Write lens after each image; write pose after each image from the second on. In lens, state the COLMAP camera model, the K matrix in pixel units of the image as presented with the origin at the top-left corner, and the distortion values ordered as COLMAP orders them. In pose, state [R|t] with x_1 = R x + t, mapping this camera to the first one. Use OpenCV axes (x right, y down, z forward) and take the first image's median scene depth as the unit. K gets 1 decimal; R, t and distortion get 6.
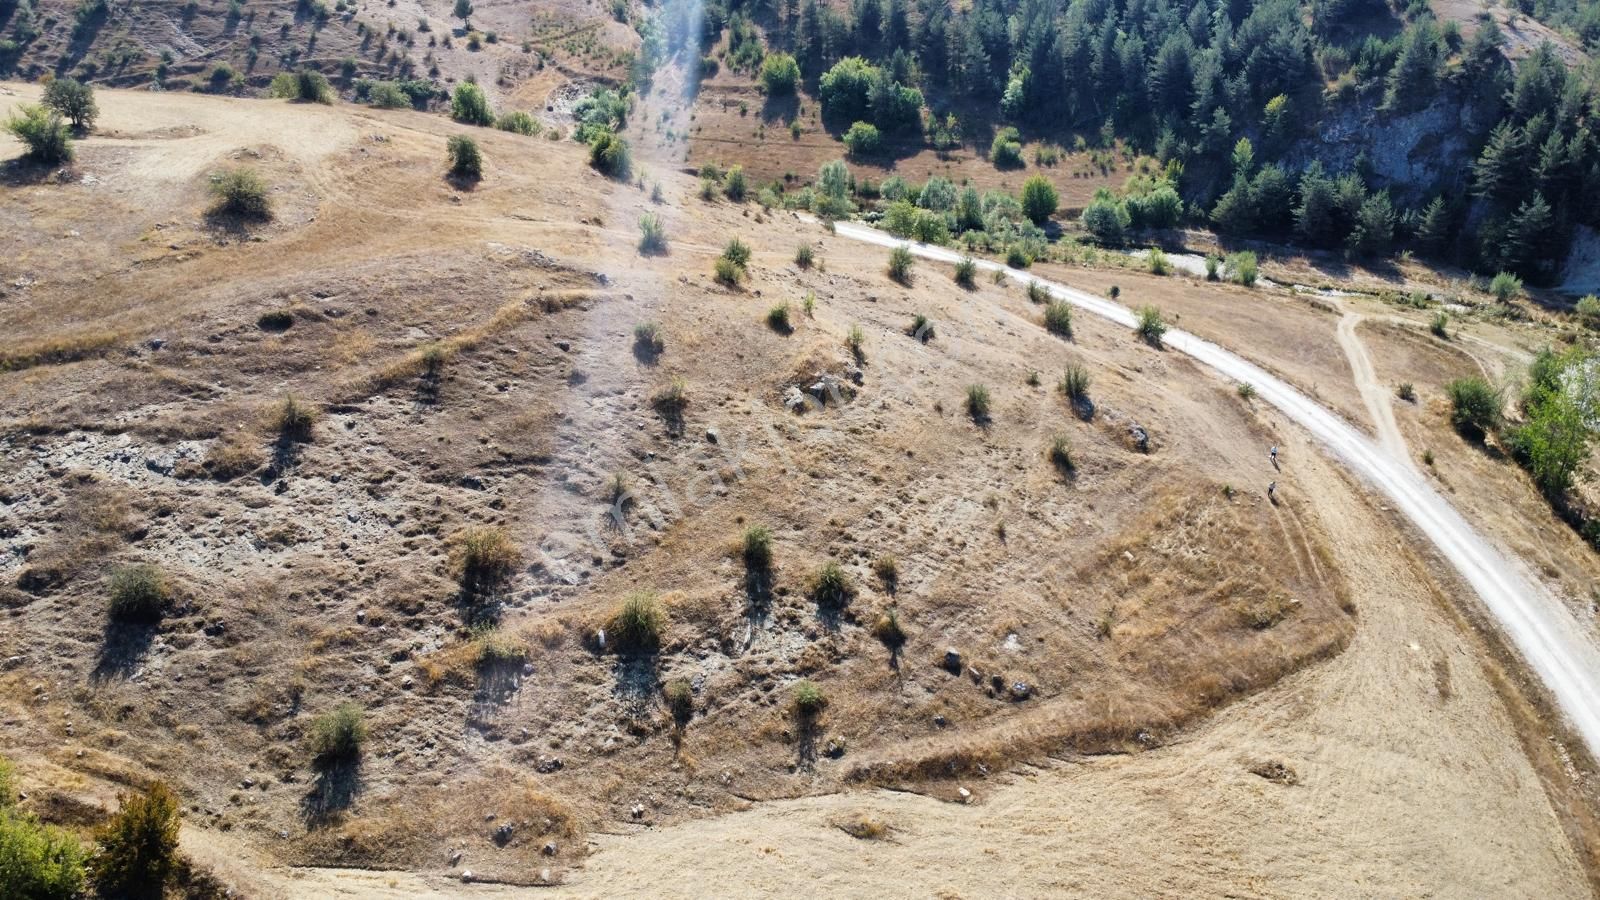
lens RADIAL K [[1153.9, 0, 800.0], [0, 1153.9, 450.0], [0, 0, 1]] dist [-0.031038, -0.010389]
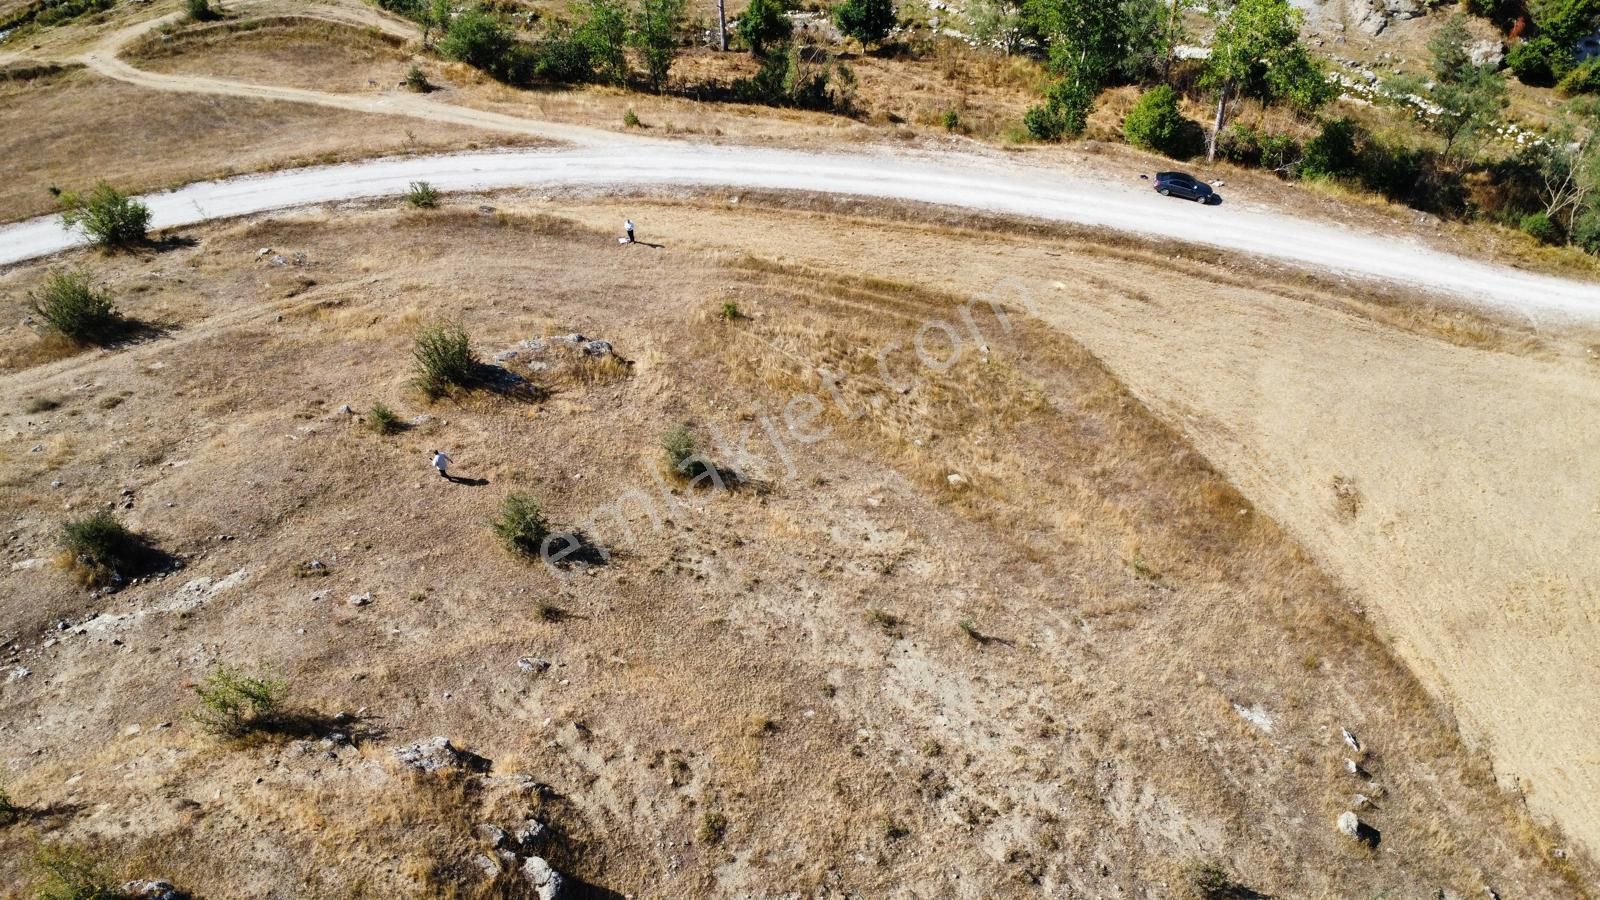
lens RADIAL K [[1153.9, 0, 800.0], [0, 1153.9, 450.0], [0, 0, 1]] dist [-0.031038, -0.010389]
pose [[0.113115, -0.696086, 0.708992, -0.078598], [0.460786, 0.668947, 0.583254, -0.196022], [-0.880273, 0.260719, 0.396415, 0.585105]]
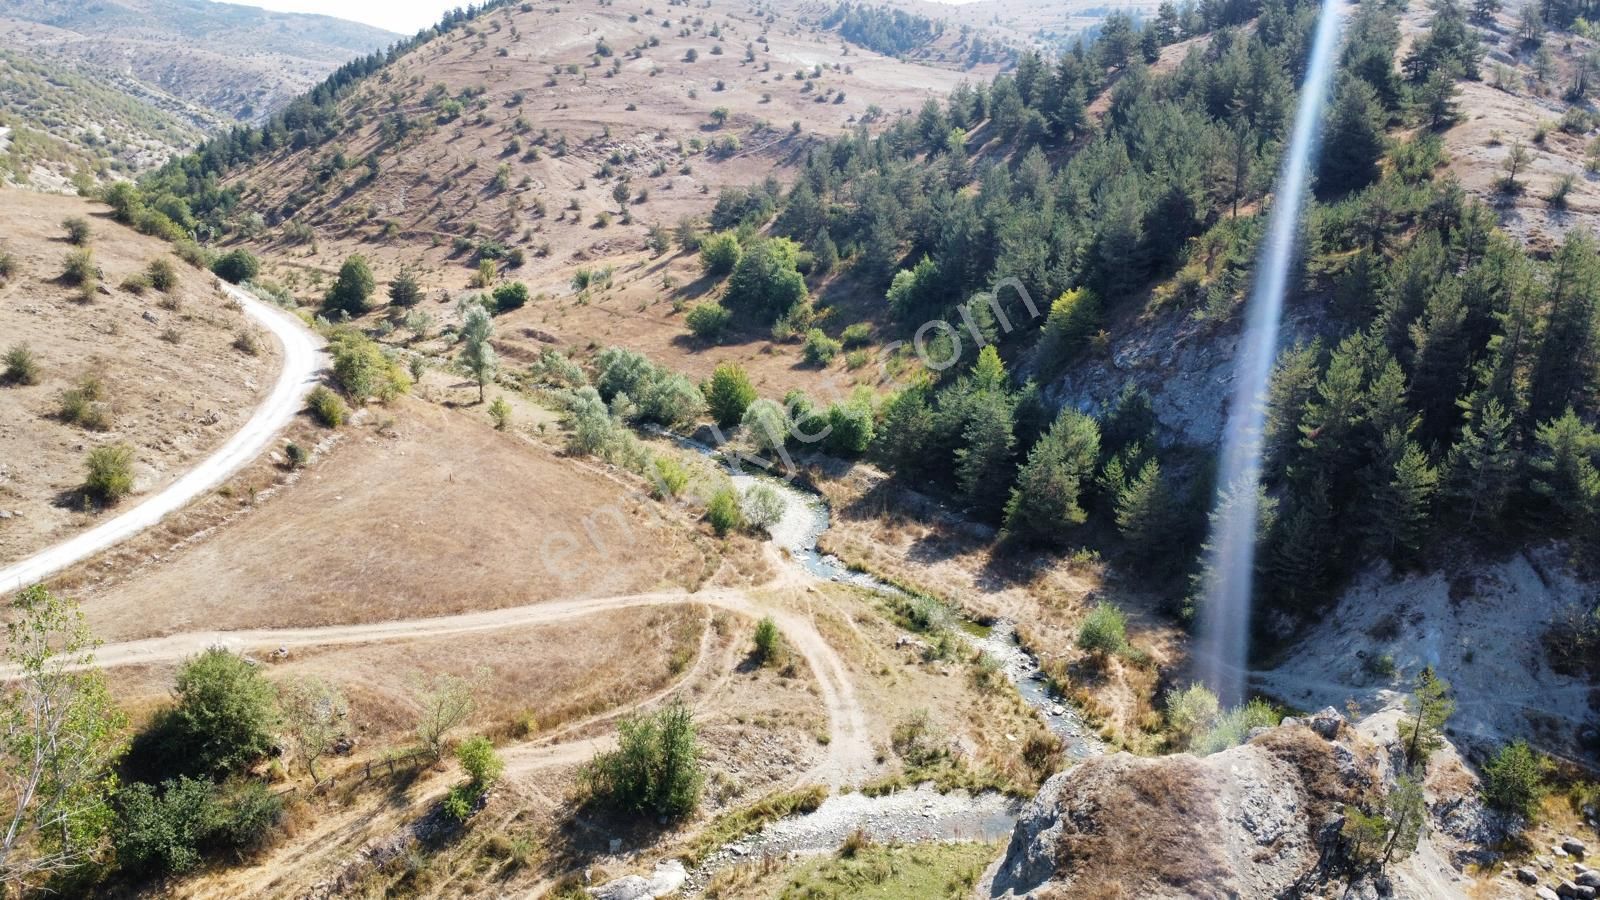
lens RADIAL K [[1162.8, 0, 800.0], [0, 1162.8, 450.0], [0, 0, 1]] dist [-0.044734, 0.020278]
pose [[0.809587, 0.161411, -0.564372, 1.038872], [-0.287174, 0.947447, -0.140979, -0.146628], [0.511957, 0.276208, 0.813394, 0.670073]]
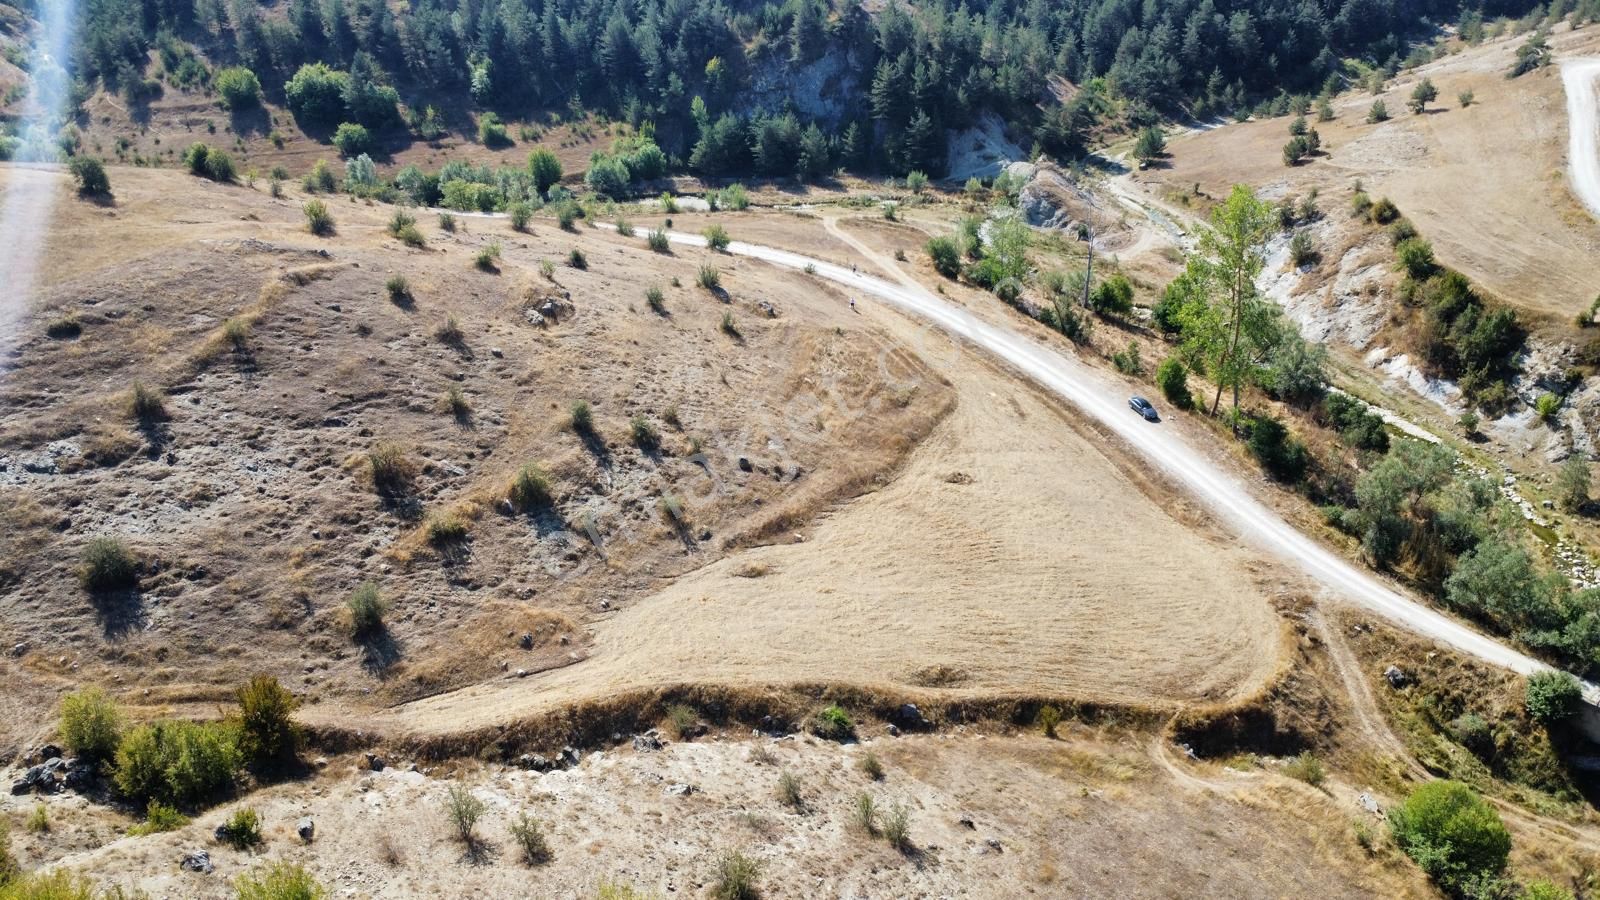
lens RADIAL K [[1153.9, 0, 800.0], [0, 1153.9, 450.0], [0, 0, 1]] dist [-0.031038, -0.010389]
pose [[0.850514, -0.241346, 0.467310, -0.265784], [0.241204, 0.968542, 0.061214, 0.059933], [-0.467383, 0.060654, 0.881972, -0.137526]]
